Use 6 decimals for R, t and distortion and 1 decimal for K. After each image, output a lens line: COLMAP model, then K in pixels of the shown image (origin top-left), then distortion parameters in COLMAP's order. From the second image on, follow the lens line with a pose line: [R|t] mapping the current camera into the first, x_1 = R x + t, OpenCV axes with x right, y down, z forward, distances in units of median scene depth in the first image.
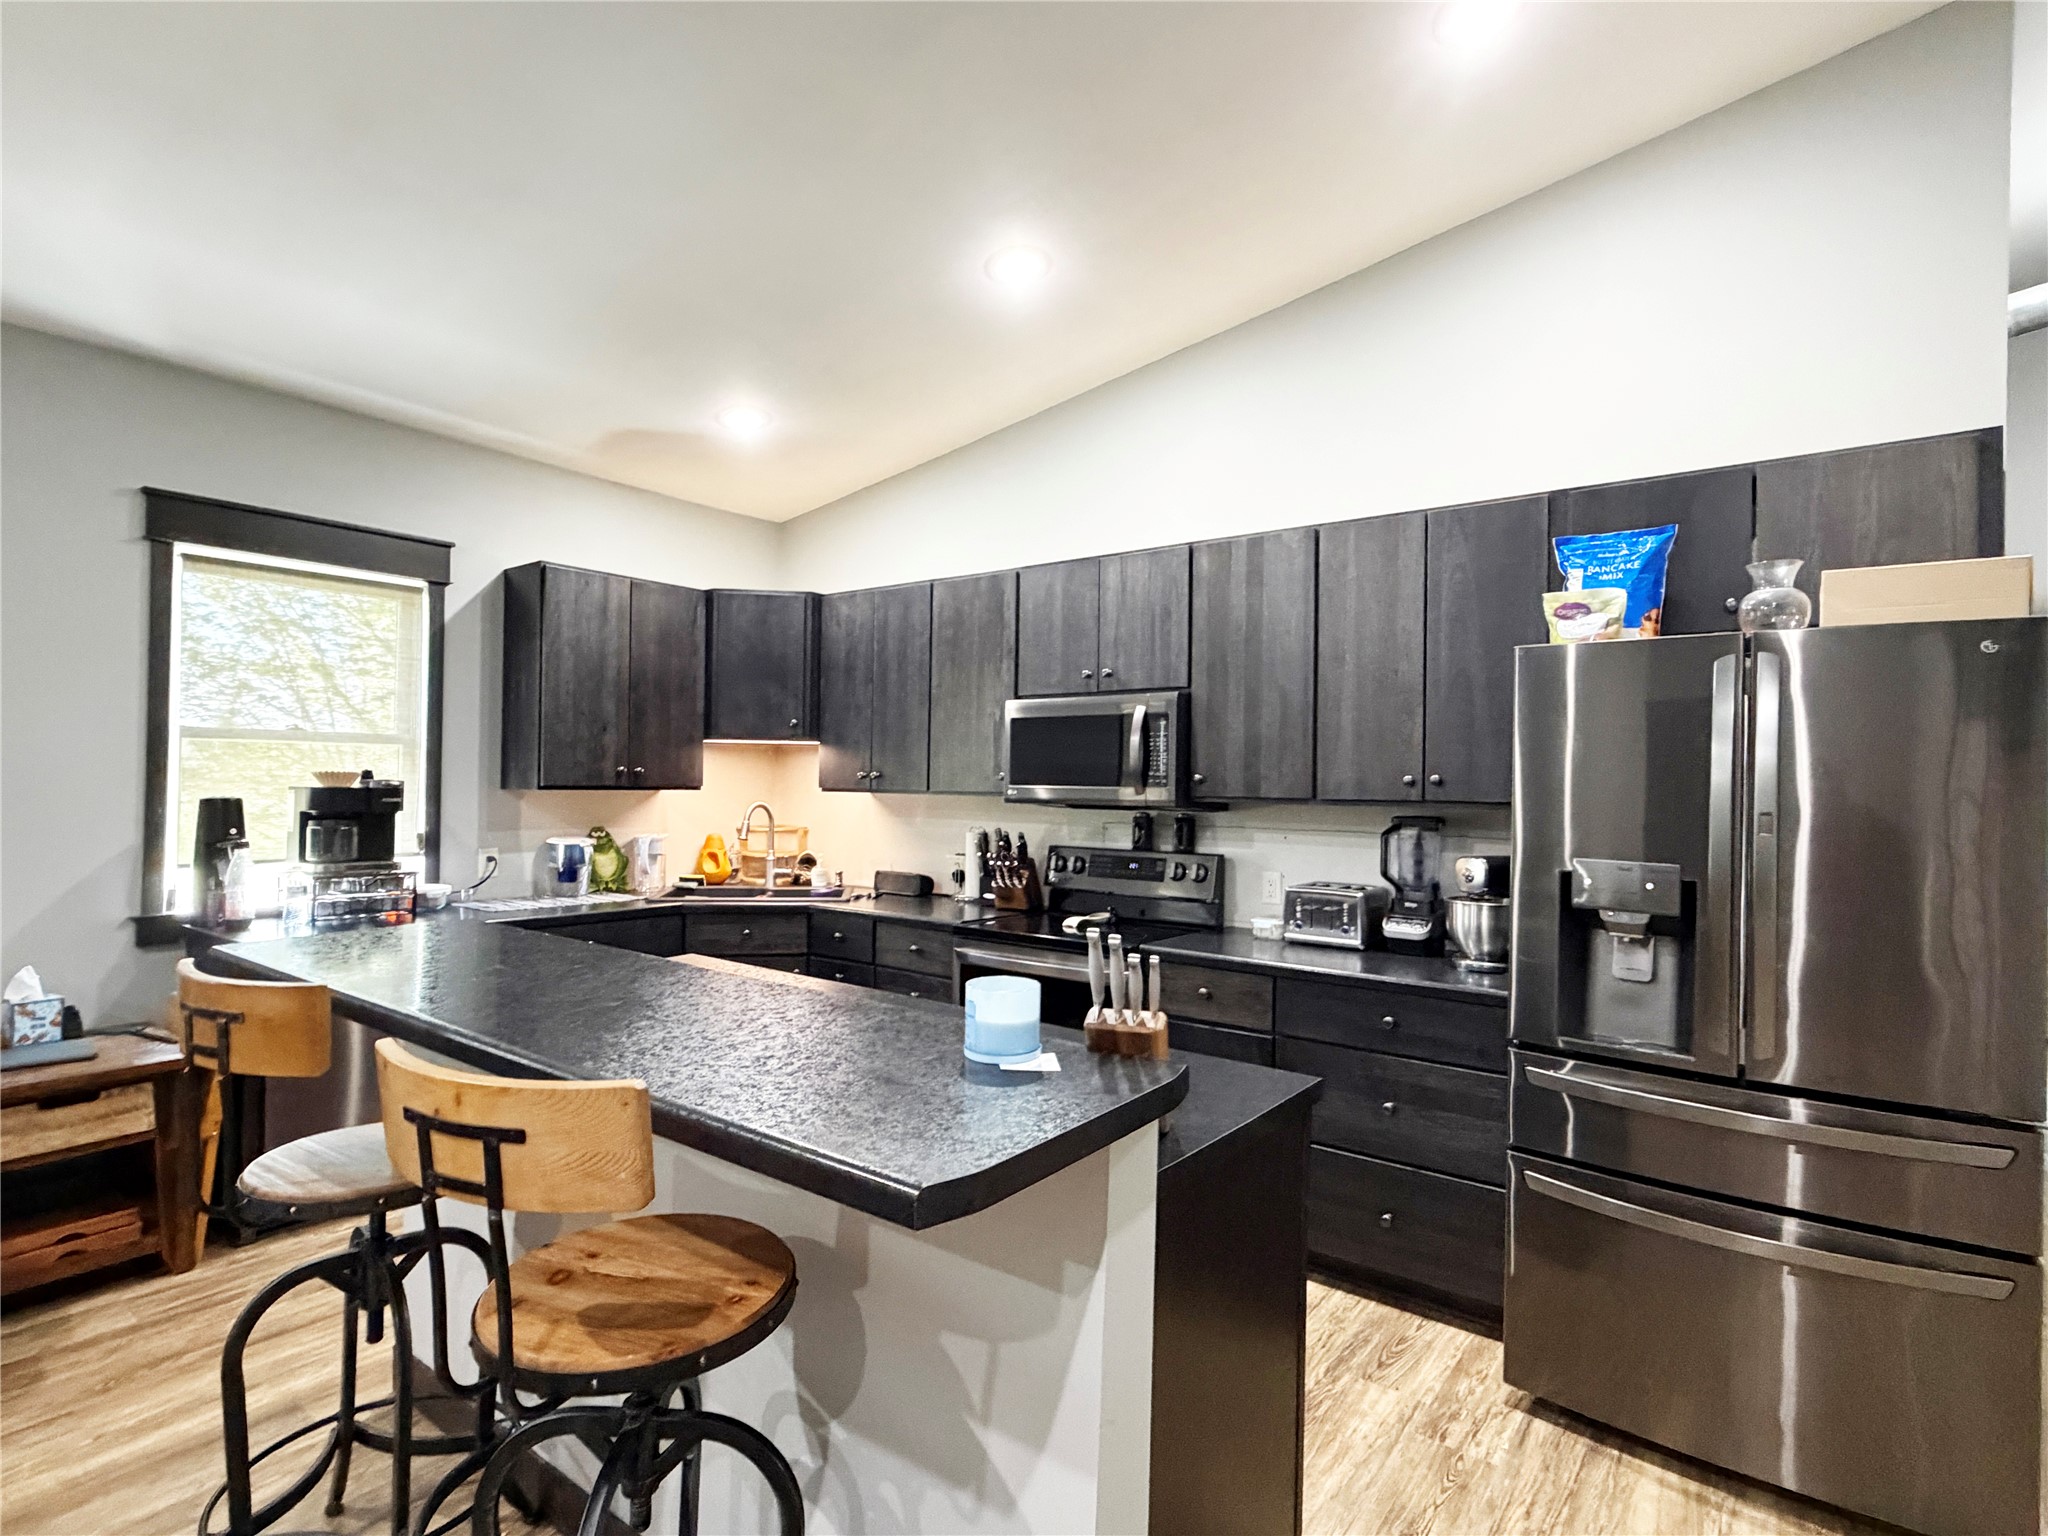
lens RADIAL K [[1038.8, 0, 1026.3], [0, 1038.8, 771.9], [0, 0, 1]] dist [-0.001663, 0.000155]
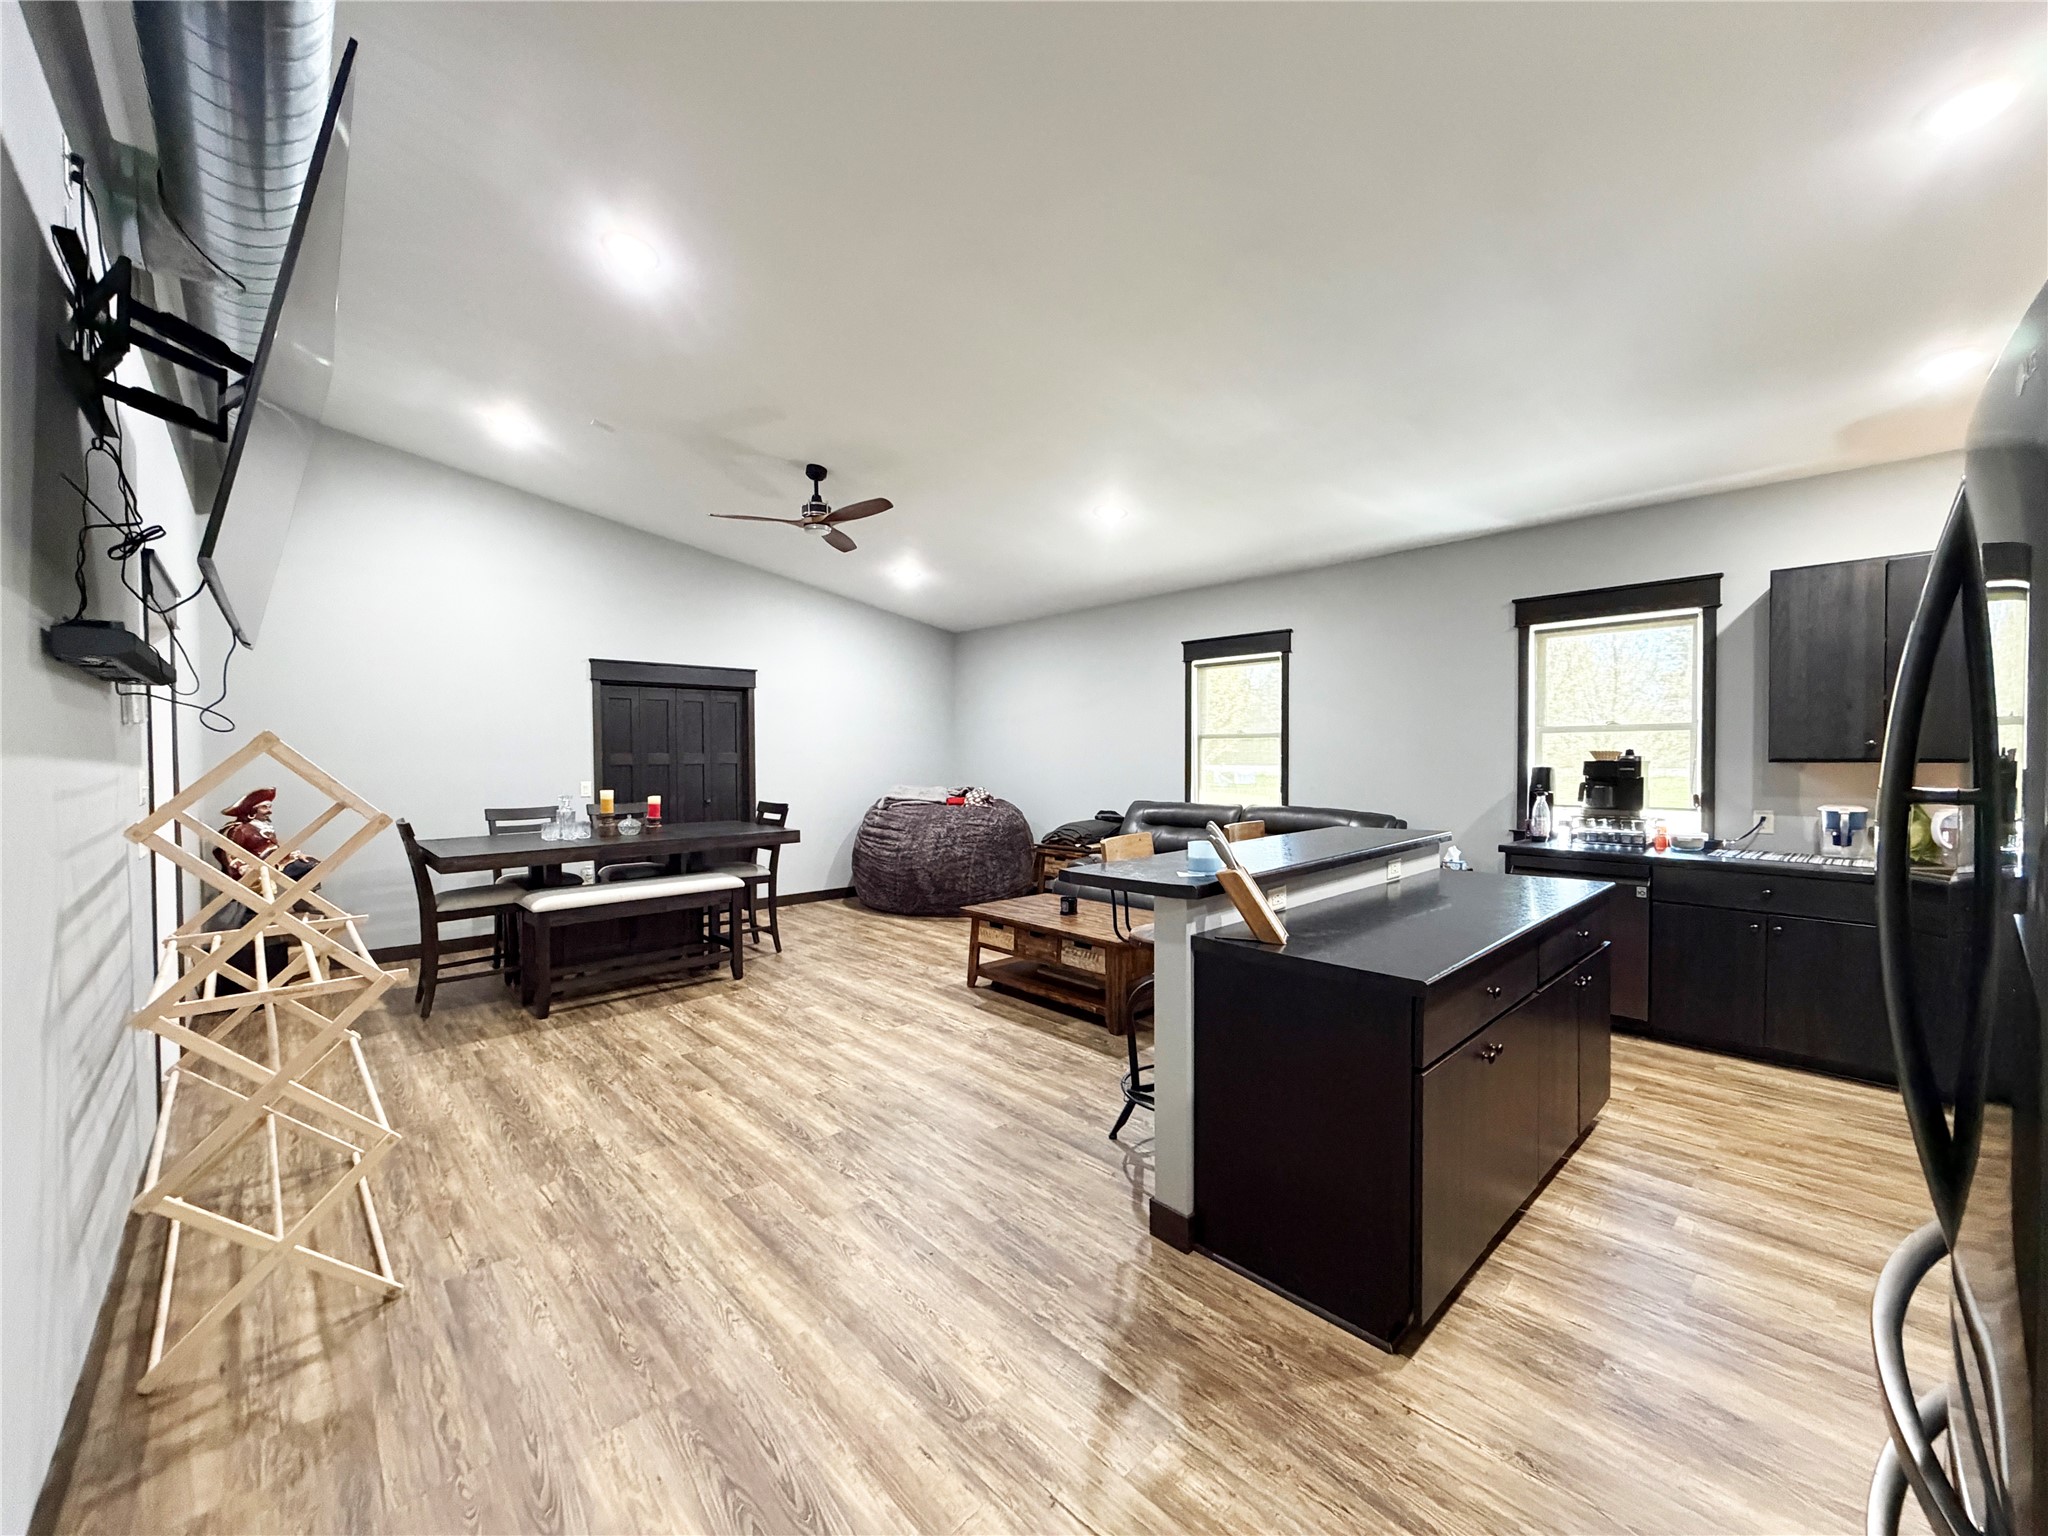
lens RADIAL K [[817.5, 0, 1021.9], [0, 817.5, 769.8], [0, 0, 1]] dist [0.001268, 0.000011]
pose [[-0.175276, 0.005437, -0.984504, 0.720632], [0.012918, 0.999911, 0.003223, 0.013763], [0.984435, -0.012153, -0.175330, 0.366370]]
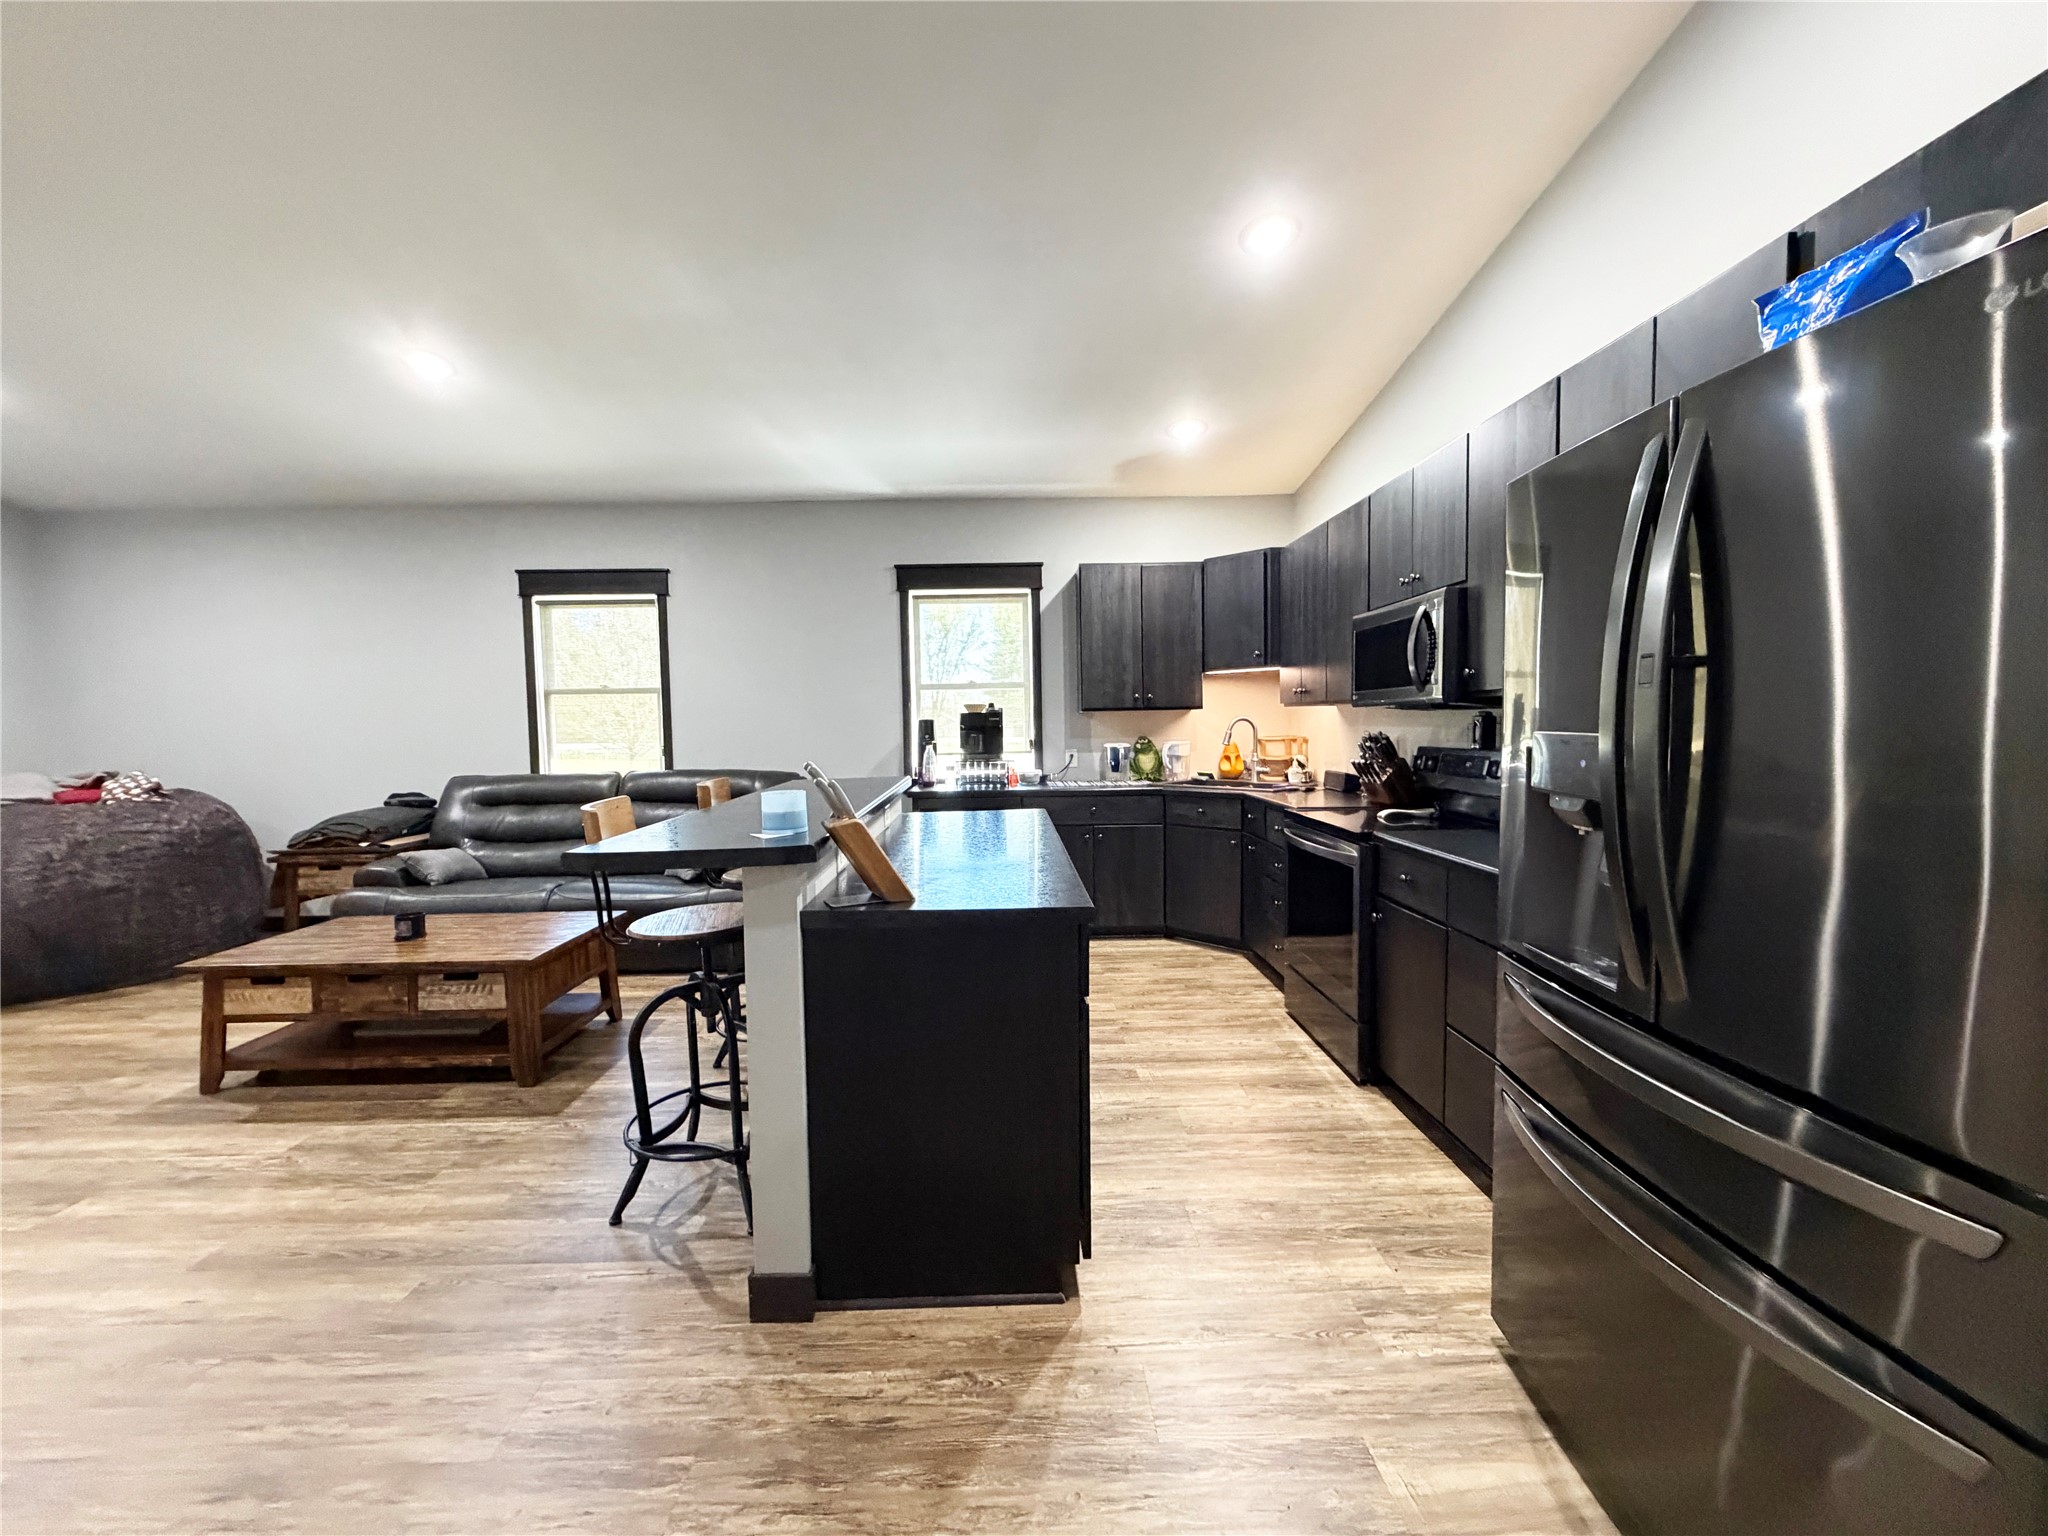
lens RADIAL K [[816.3, 0, 1021.6], [0, 816.3, 769.3], [0, 0, 1]] dist [-0.000911, 0.000110]
pose [[0.619219, 0.019790, -0.784969, 0.522320], [0.034813, 0.998007, 0.052623, 0.043008], [0.784447, -0.059912, 0.617296, 0.185645]]
